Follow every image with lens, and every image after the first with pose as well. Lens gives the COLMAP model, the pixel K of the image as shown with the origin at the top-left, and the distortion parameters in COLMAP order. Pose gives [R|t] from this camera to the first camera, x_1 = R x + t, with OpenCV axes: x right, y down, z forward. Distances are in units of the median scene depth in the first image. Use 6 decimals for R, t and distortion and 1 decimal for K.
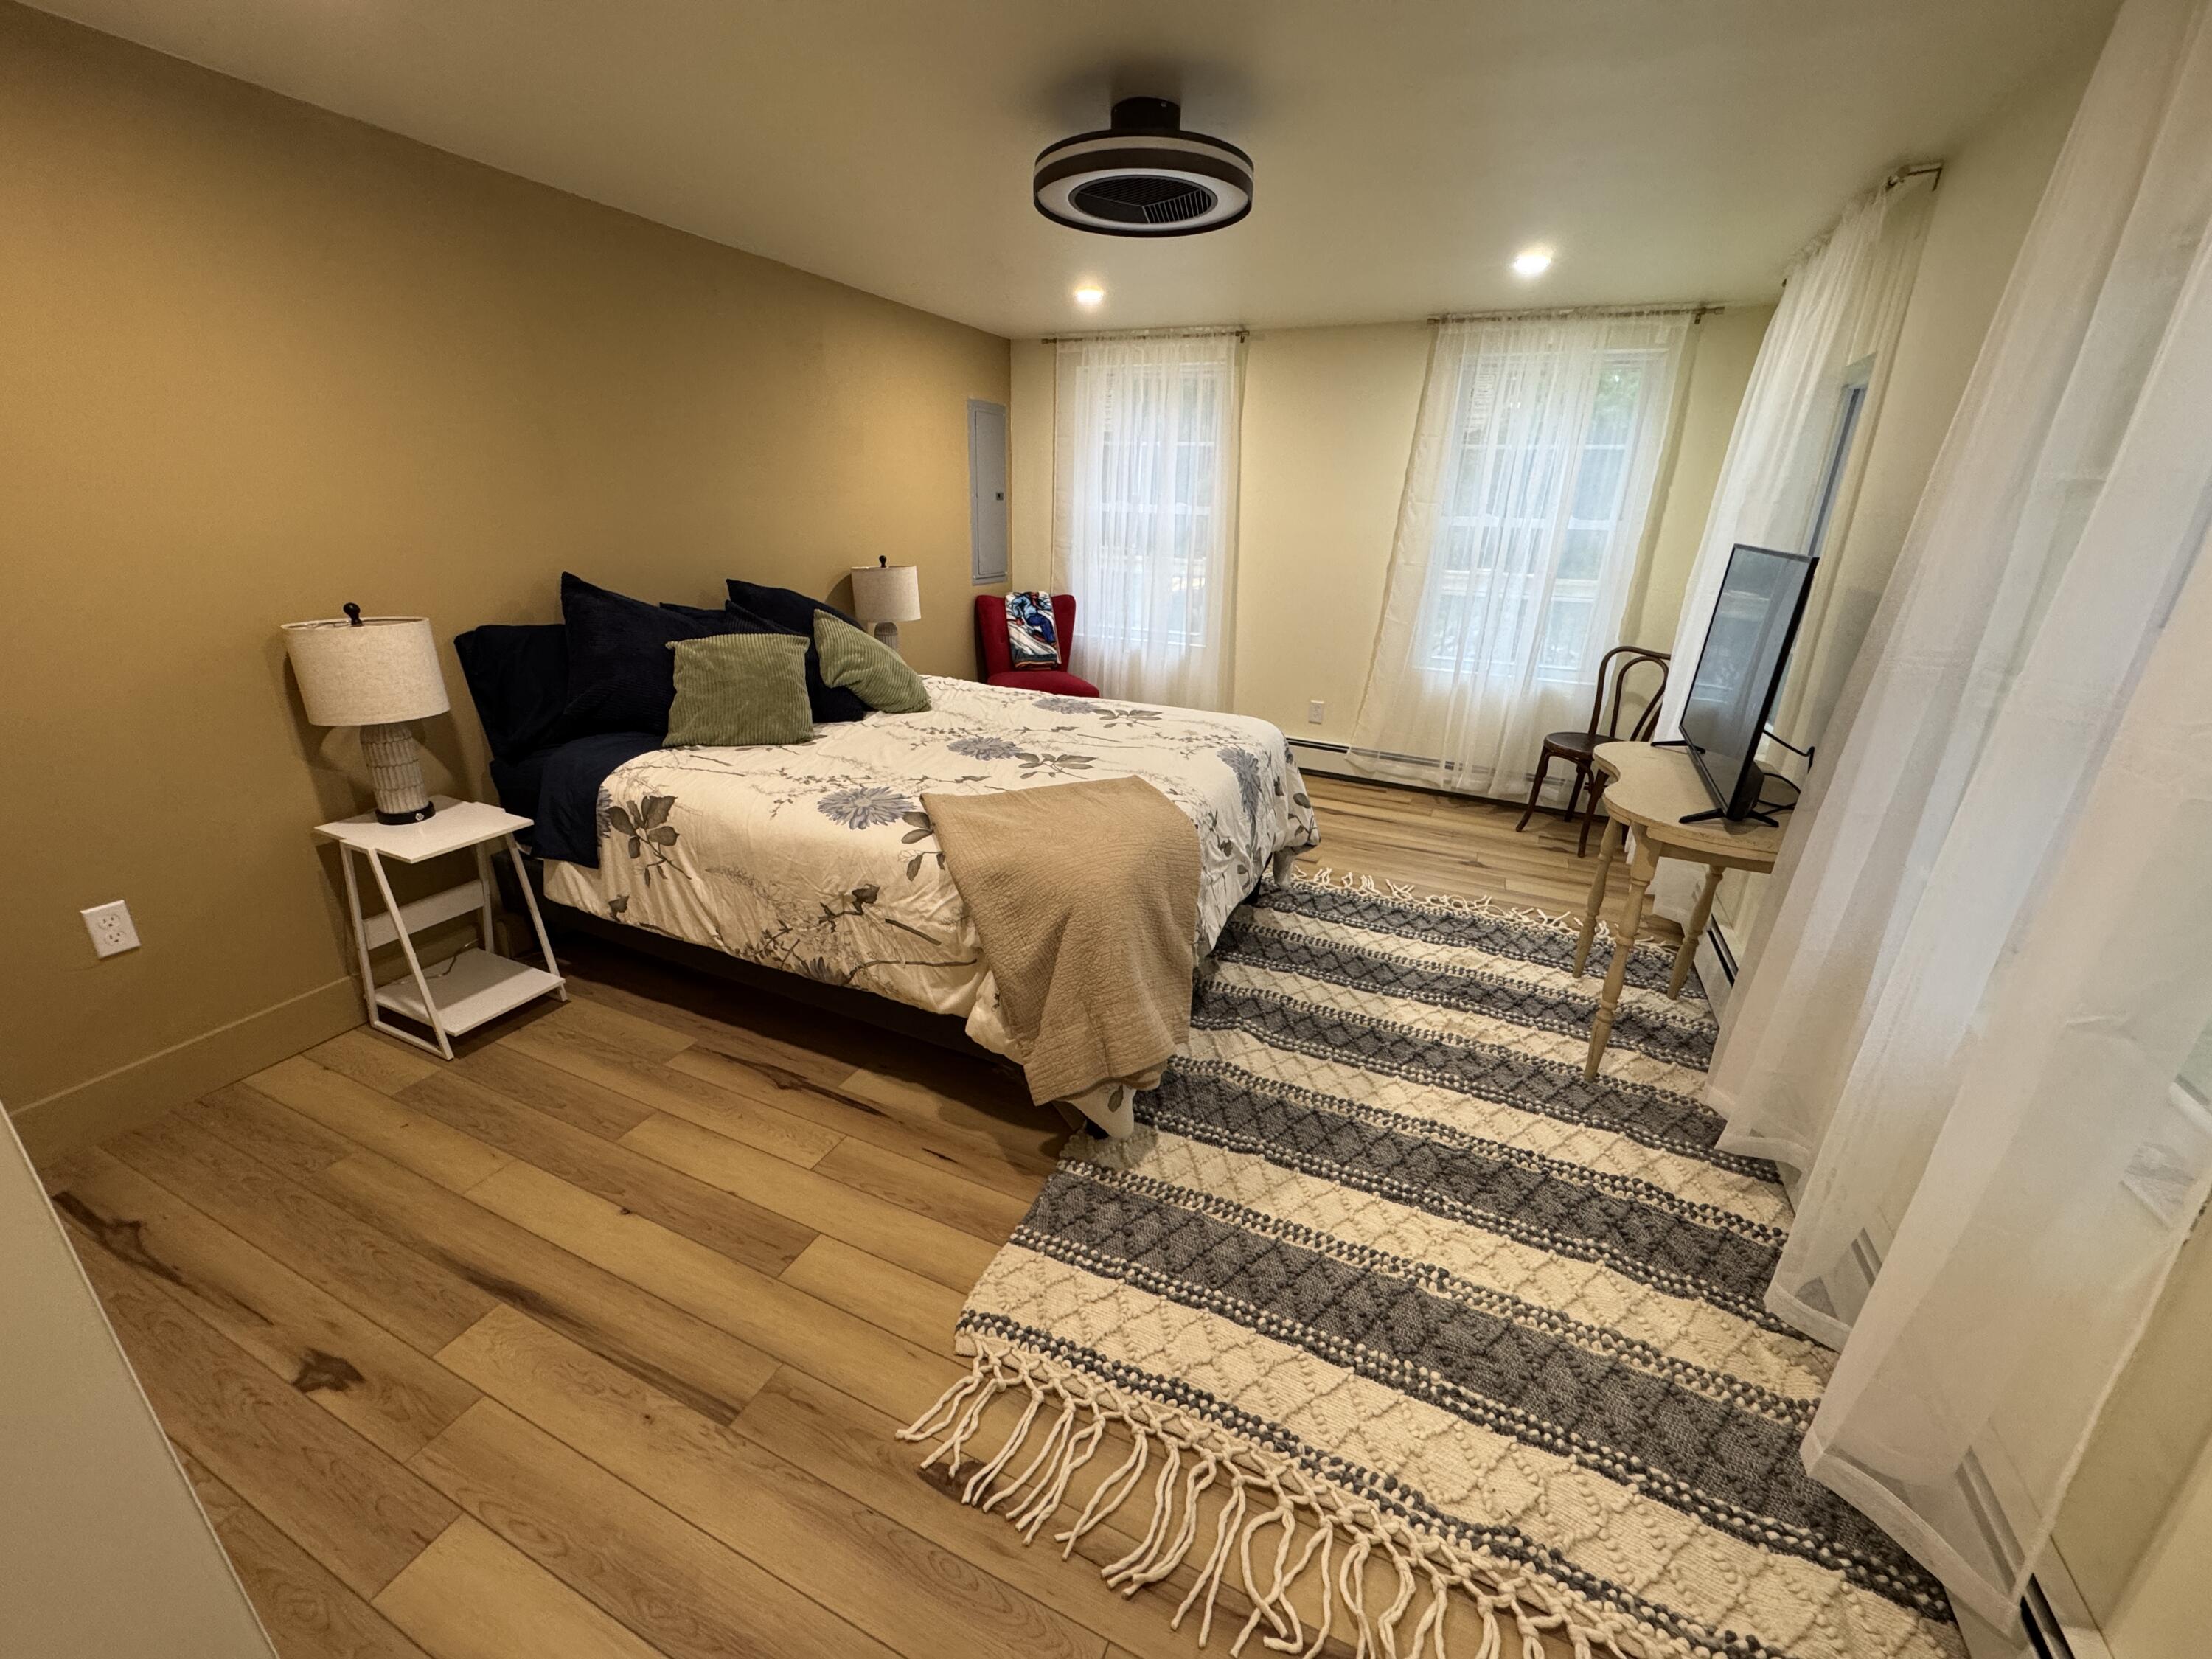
lens RADIAL K [[874.9, 0, 1106.0], [0, 874.9, 829.5], [0, 0, 1]] dist [-0.001755, -0.000199]
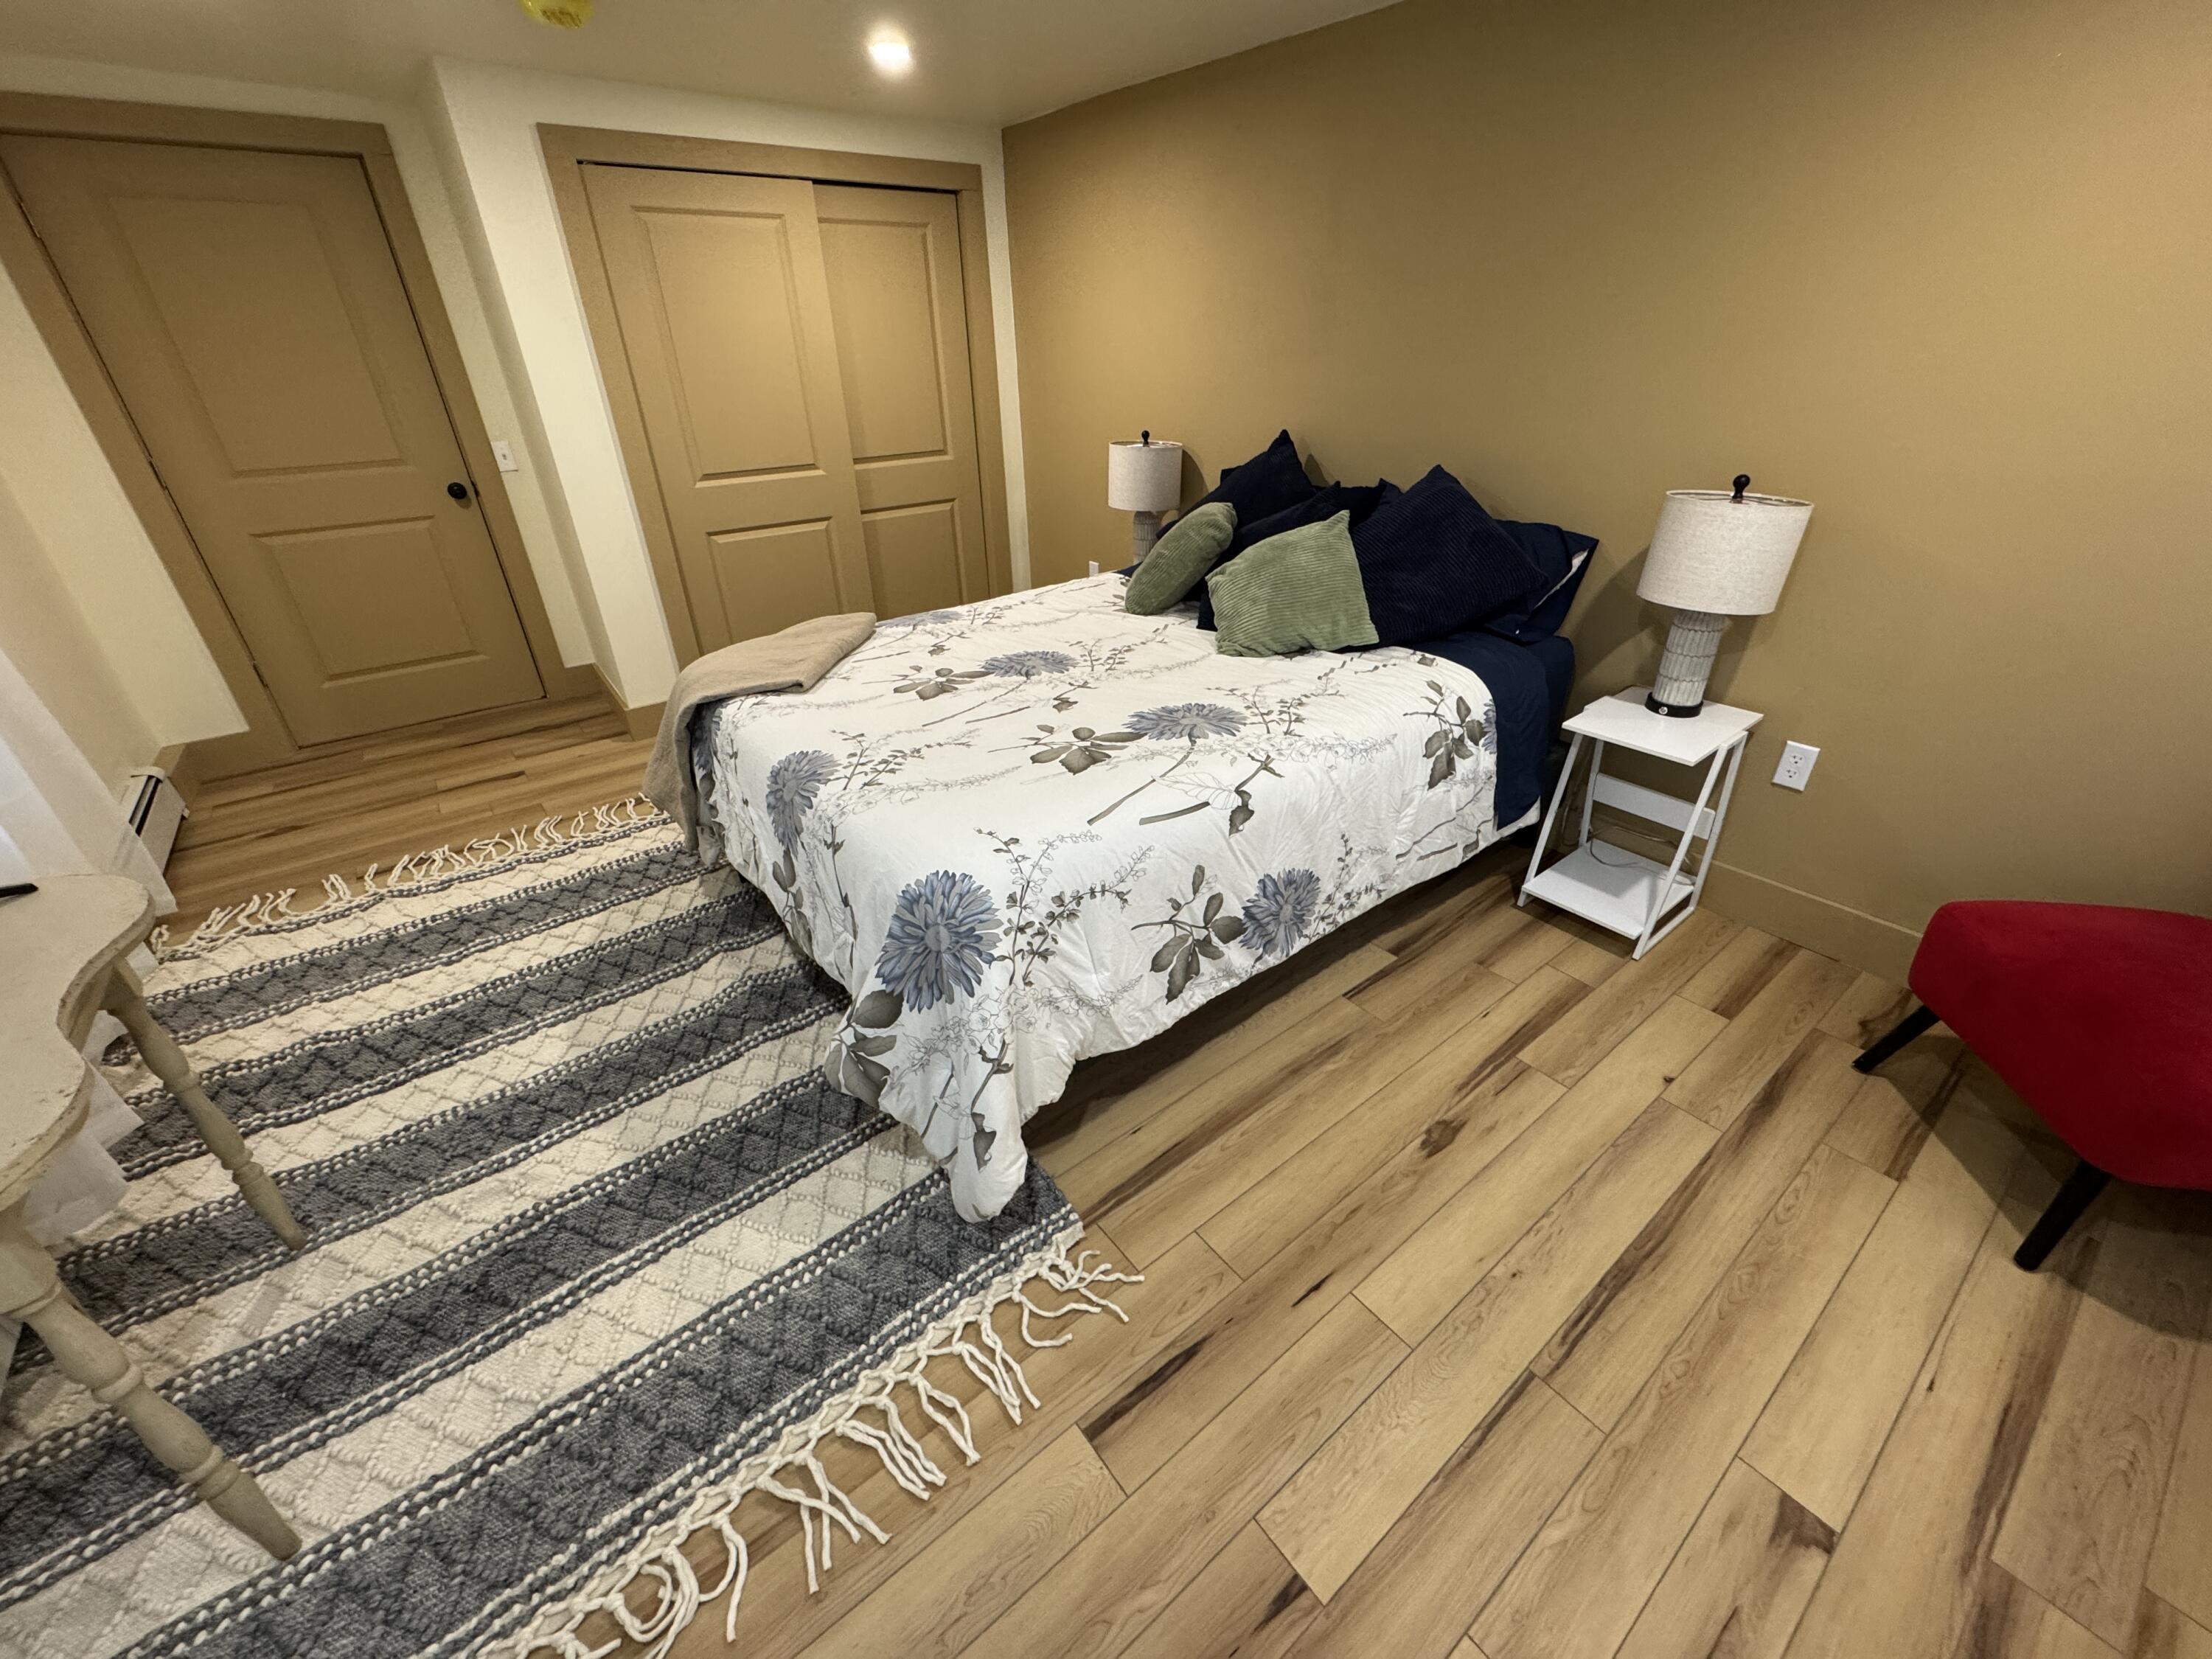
lens RADIAL K [[874.9, 0, 1106.0], [0, 874.9, 829.5], [0, 0, 1]] dist [-0.001755, -0.000199]
pose [[-0.474459, 0.414799, -0.776421, 0.583215], [-0.304181, 0.750431, 0.586794, -0.513863], [0.826052, 0.514583, -0.229875, 1.370652]]
